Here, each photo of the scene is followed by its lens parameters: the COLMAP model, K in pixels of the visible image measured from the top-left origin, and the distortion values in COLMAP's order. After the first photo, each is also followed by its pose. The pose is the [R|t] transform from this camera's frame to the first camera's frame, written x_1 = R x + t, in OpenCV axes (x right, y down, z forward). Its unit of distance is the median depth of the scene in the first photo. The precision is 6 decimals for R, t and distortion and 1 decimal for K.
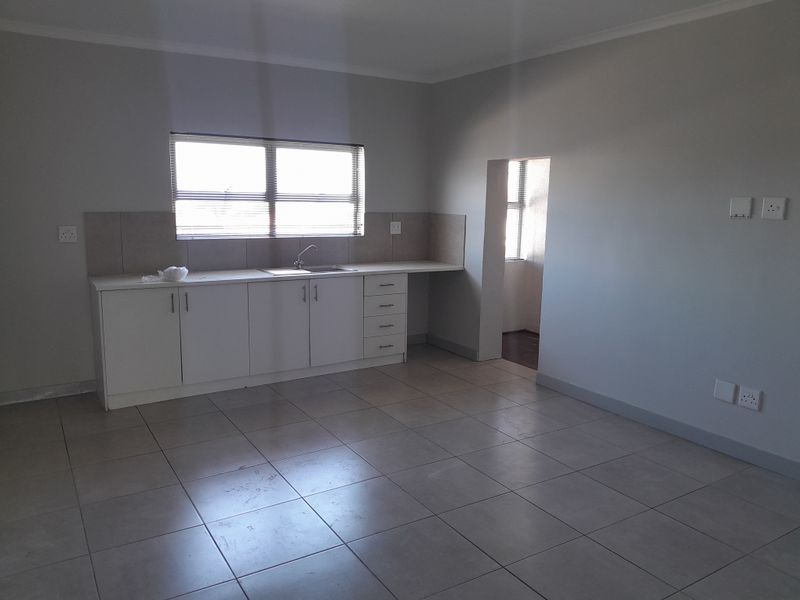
lens RADIAL K [[614.2, 0, 402.4], [0, 614.2, 298.1], [0, 0, 1]] dist [0.074820, -0.138374]
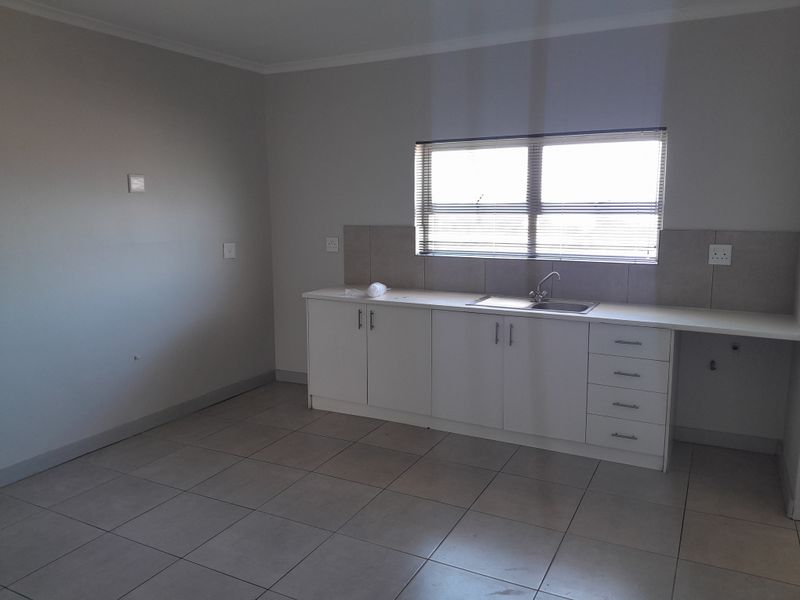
lens RADIAL K [[614.2, 0, 402.4], [0, 614.2, 298.1], [0, 0, 1]] dist [0.074820, -0.138374]
pose [[0.498389, 0.117962, -0.858891, 0.406982], [-0.126469, 0.989995, 0.062583, -0.078162], [0.857679, 0.077432, 0.508321, 0.464838]]
